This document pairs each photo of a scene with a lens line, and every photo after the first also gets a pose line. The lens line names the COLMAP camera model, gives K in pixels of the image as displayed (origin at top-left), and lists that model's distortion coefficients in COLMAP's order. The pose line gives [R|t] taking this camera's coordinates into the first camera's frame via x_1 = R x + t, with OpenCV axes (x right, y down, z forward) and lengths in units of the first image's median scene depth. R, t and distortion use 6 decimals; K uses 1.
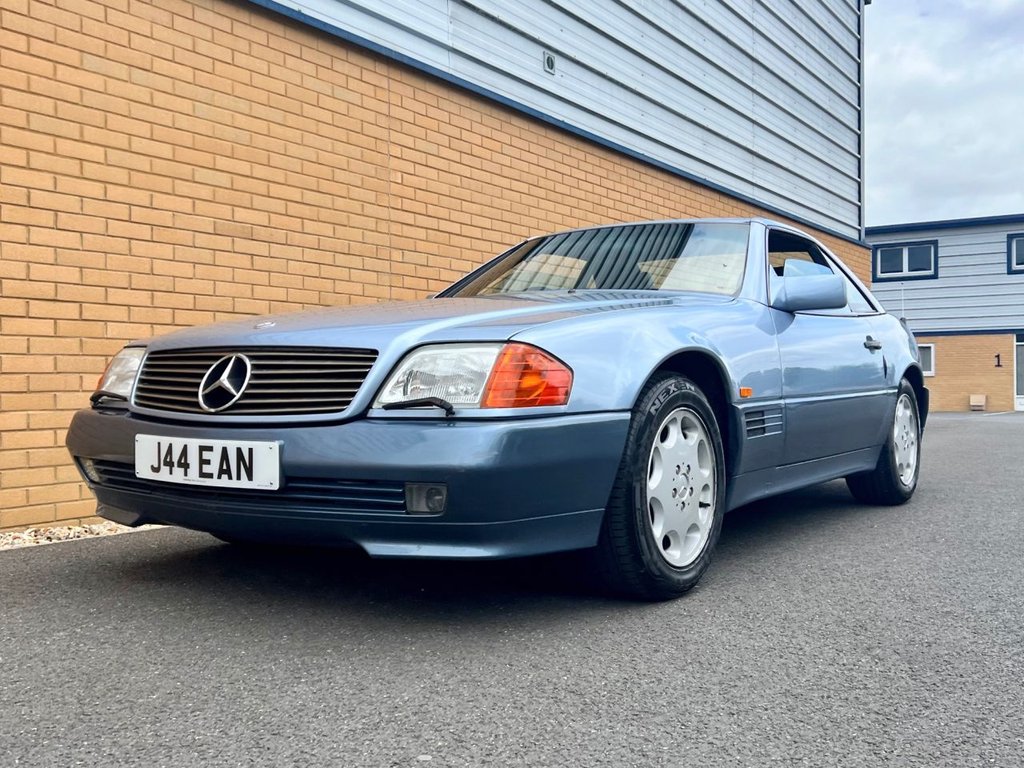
lens RADIAL K [[1025.9, 0, 565.4], [0, 1025.9, 384.7], [0, 0, 1]] dist [0.072287, -0.164087]
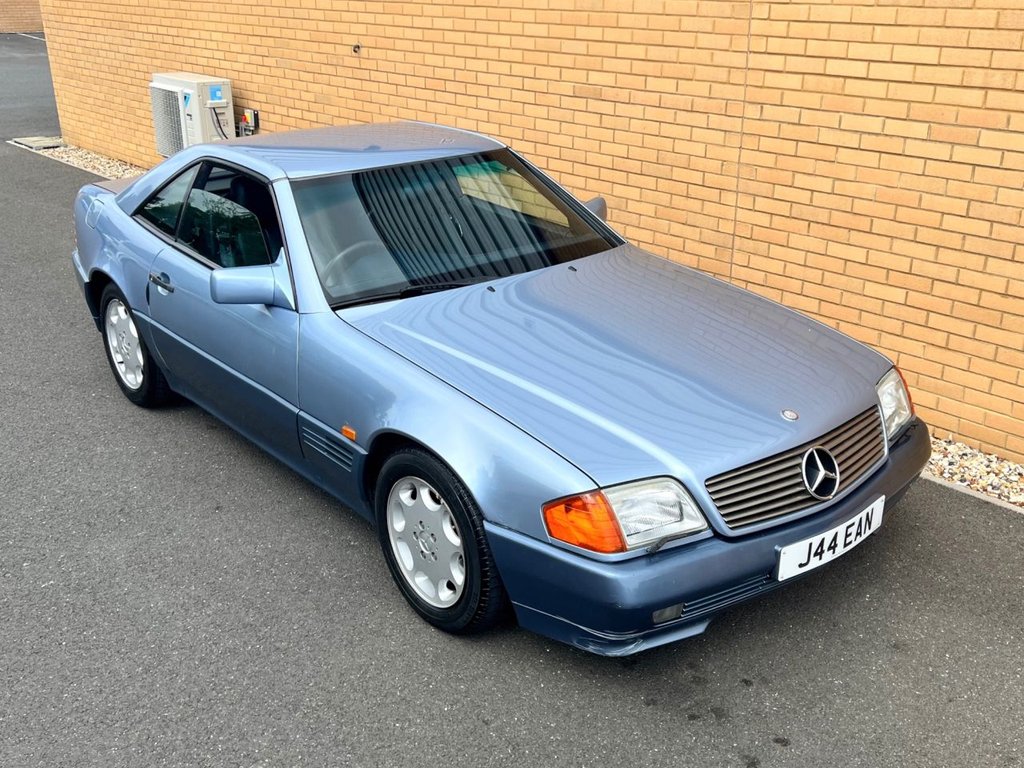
lens RADIAL K [[1075.7, 0, 537.8], [0, 1075.7, 430.0], [0, 0, 1]] dist [0.066187, -0.107702]
pose [[-0.293788, 0.381783, -0.876316, 0.950499], [-0.001024, 0.916647, 0.399697, -0.298769], [0.955870, 0.118323, -0.268909, 1.366184]]
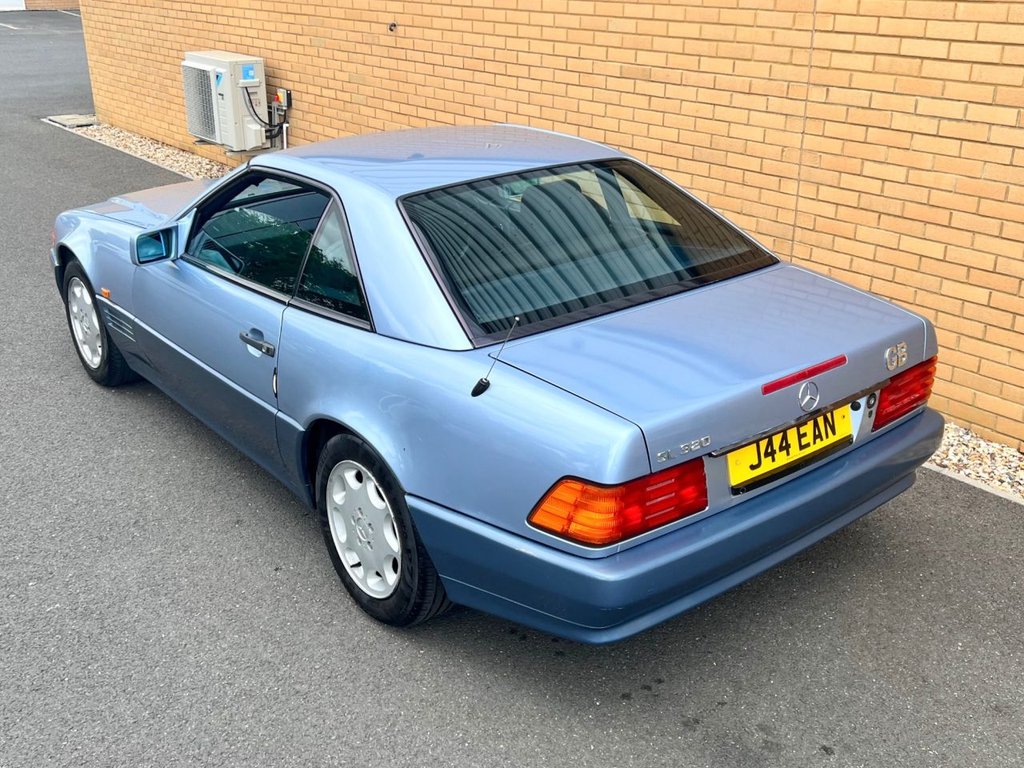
lens RADIAL K [[1082.0, 0, 516.0], [0, 1082.0, 380.5], [0, 0, 1]] dist [0.081035, -0.157438]
pose [[-0.338870, 0.359565, -0.869414, 0.883011], [0.005821, 0.924873, 0.380232, -0.298668], [0.940815, 0.123789, -0.315504, 1.330981]]
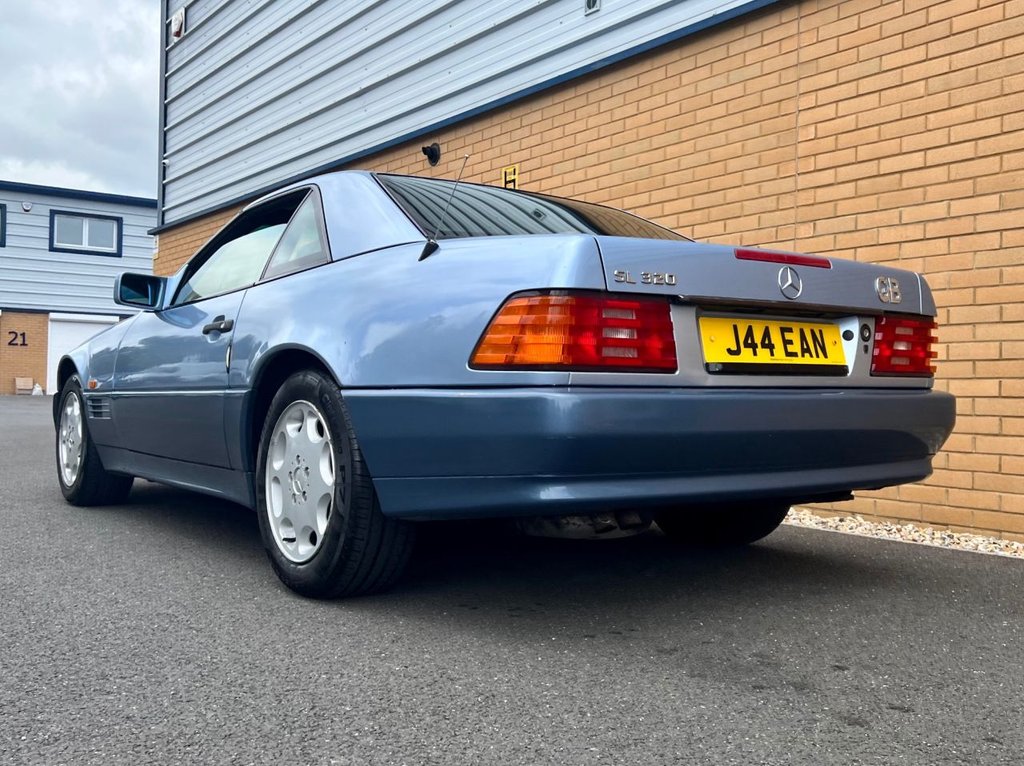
lens RADIAL K [[1034.6, 0, 514.0], [0, 1034.6, 383.2], [0, 0, 1]] dist [0.092595, -0.196095]
pose [[-0.381377, -0.010523, -0.924360, 0.843574], [-0.015722, 0.999864, -0.004896, 0.002822], [0.924286, 0.012666, -0.381491, 1.367864]]
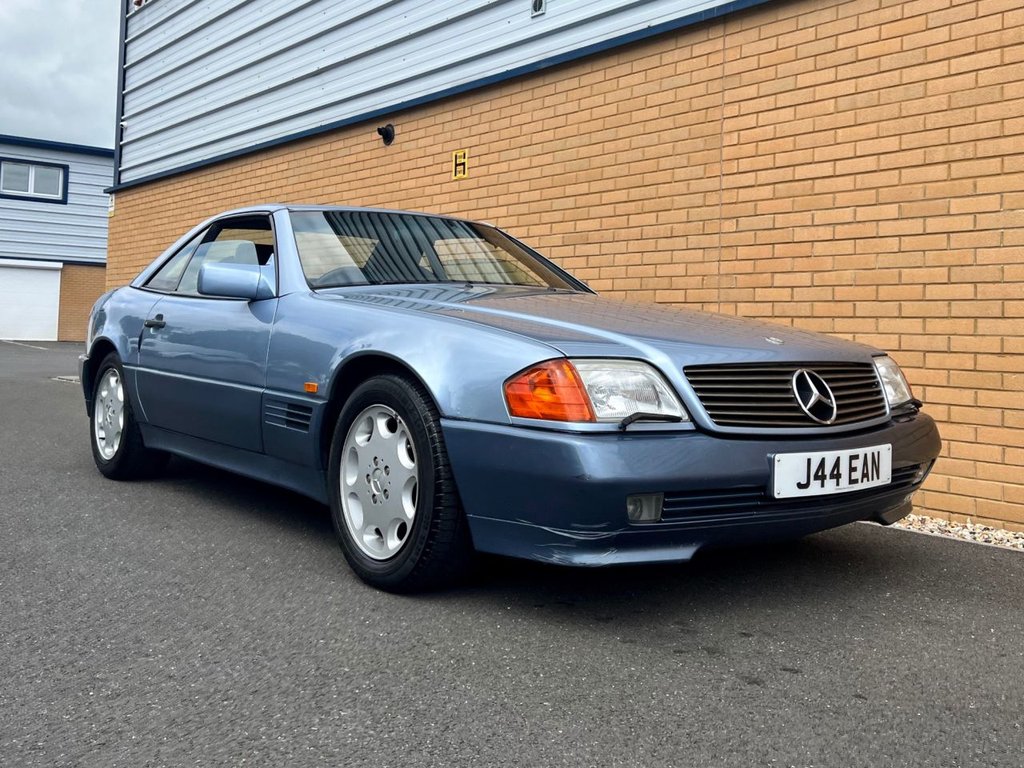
lens RADIAL K [[1029.6, 0, 477.8], [0, 1029.6, 292.5], [0, 0, 1]] dist [0.127480, -0.306183]
pose [[-0.357514, -0.045675, -0.932790, 0.939021], [-0.026291, 0.998900, -0.038835, -0.032774], [0.933538, 0.010640, -0.358322, 1.389972]]
